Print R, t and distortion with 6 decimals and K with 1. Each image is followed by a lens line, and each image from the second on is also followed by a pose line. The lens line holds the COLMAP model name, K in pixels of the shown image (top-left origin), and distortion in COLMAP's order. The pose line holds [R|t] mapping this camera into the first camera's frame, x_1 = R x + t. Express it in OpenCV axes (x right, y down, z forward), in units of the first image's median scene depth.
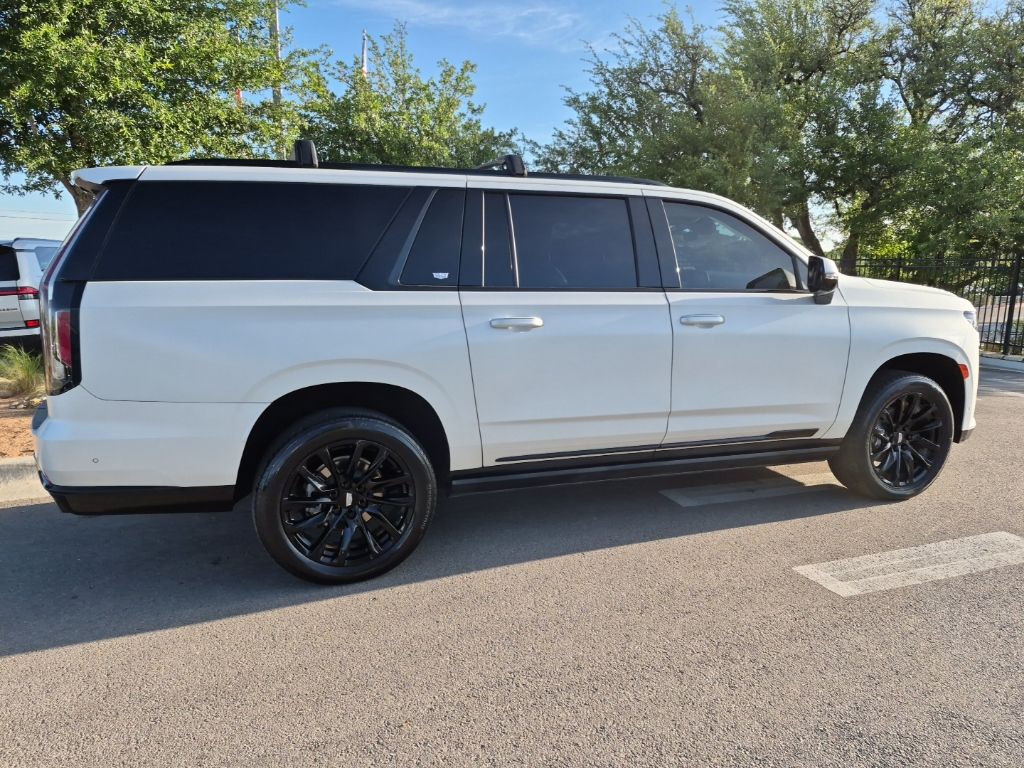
lens RADIAL K [[715.3, 0, 512.0], [0, 715.3, 384.0], [0, 0, 1]] dist [0.083525, -0.089622]
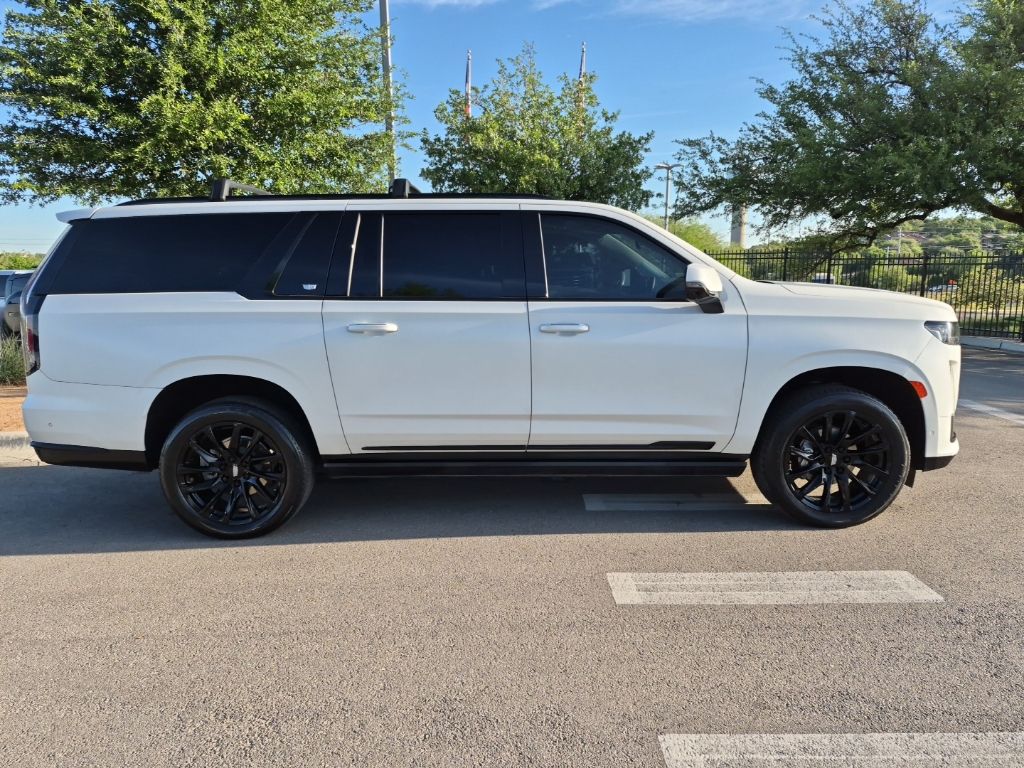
lens RADIAL K [[715.3, 0, 512.0], [0, 715.3, 384.0], [0, 0, 1]] dist [0.083525, -0.089622]
pose [[0.938640, 0.039291, -0.342654, 0.555016], [-0.040487, 0.999173, 0.003663, -0.009068], [0.342514, 0.010435, 0.939455, 0.004218]]
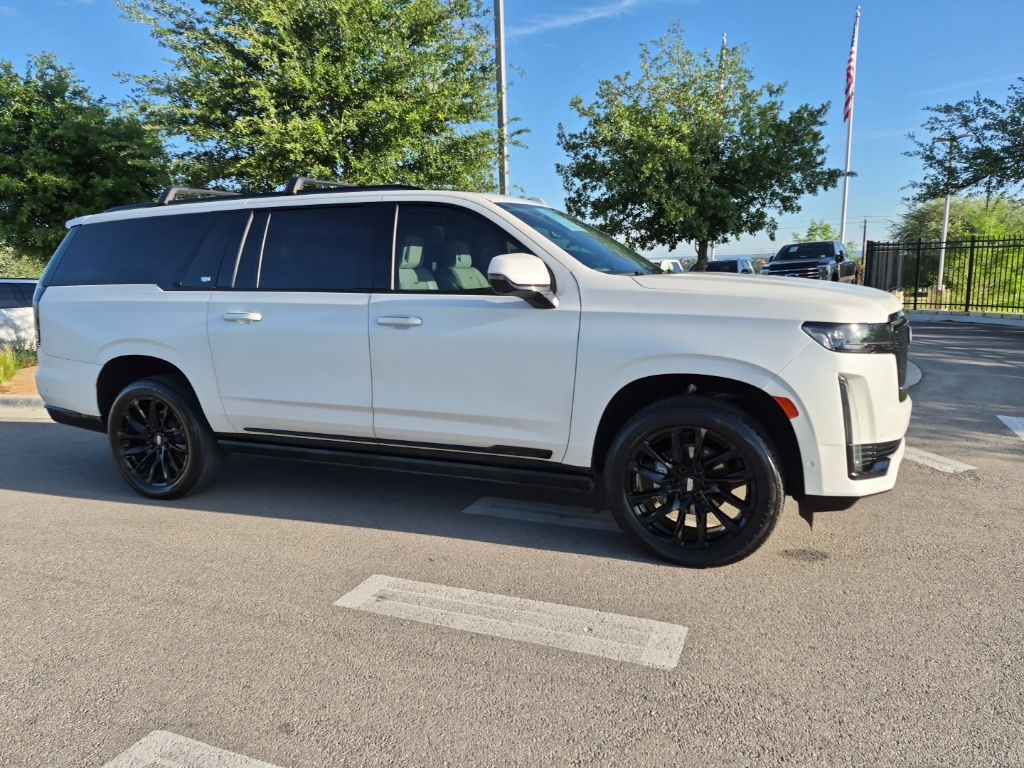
lens RADIAL K [[711.0, 0, 511.0], [0, 711.0, 380.2], [0, 0, 1]] dist [0.088387, -0.079138]
pose [[0.730882, 0.083996, -0.677315, 1.076230], [-0.087030, 0.995767, 0.029576, -0.049743], [0.676932, 0.037330, 0.735098, 0.372920]]
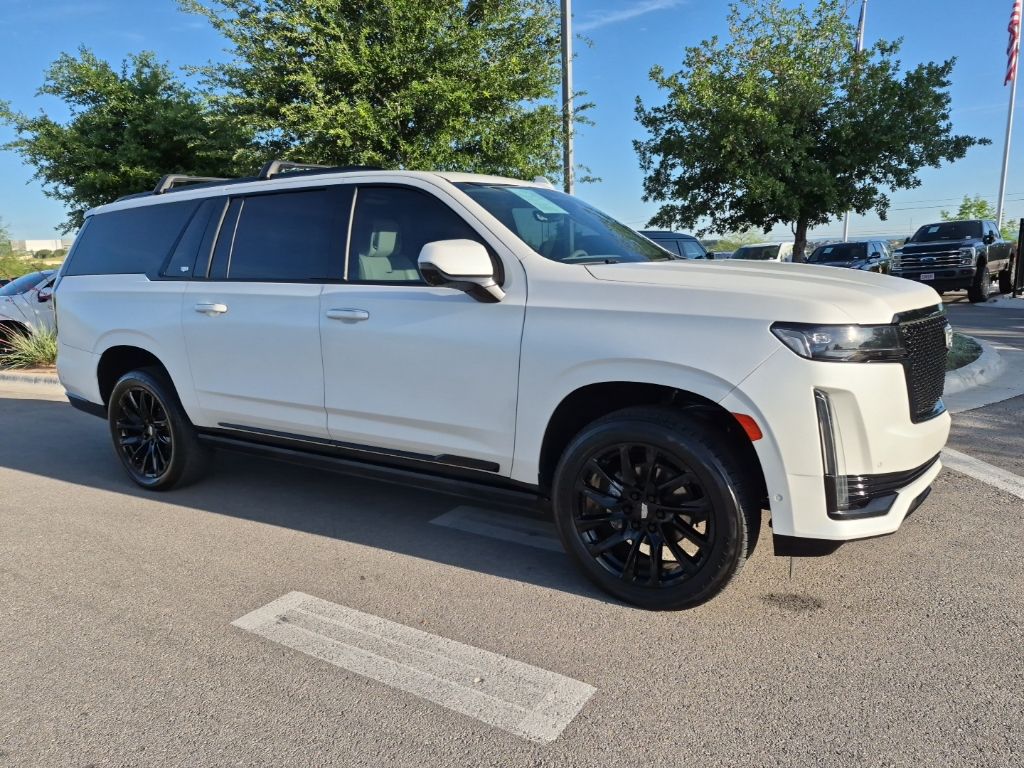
lens RADIAL K [[715.3, 0, 512.0], [0, 715.3, 384.0], [0, 0, 1]] dist [0.083525, -0.089622]
pose [[0.602634, 0.116387, -0.789485, 1.146950], [-0.100521, 0.992499, 0.069585, -0.086463], [0.791661, 0.037426, 0.609813, 0.608553]]
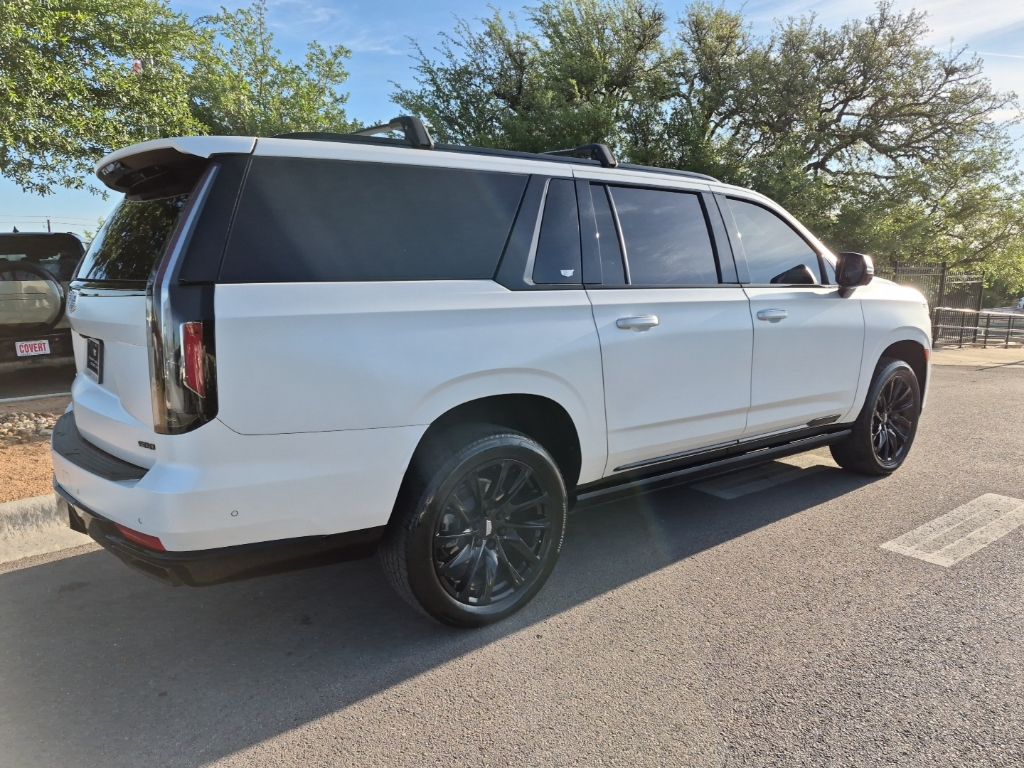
lens RADIAL K [[715.3, 0, 512.0], [0, 715.3, 384.0], [0, 0, 1]] dist [0.083525, -0.089622]
pose [[0.954511, -0.052921, 0.293441, -0.394268], [0.053580, 0.998547, 0.005797, -0.016670], [-0.293322, 0.010189, 0.955960, 0.131592]]
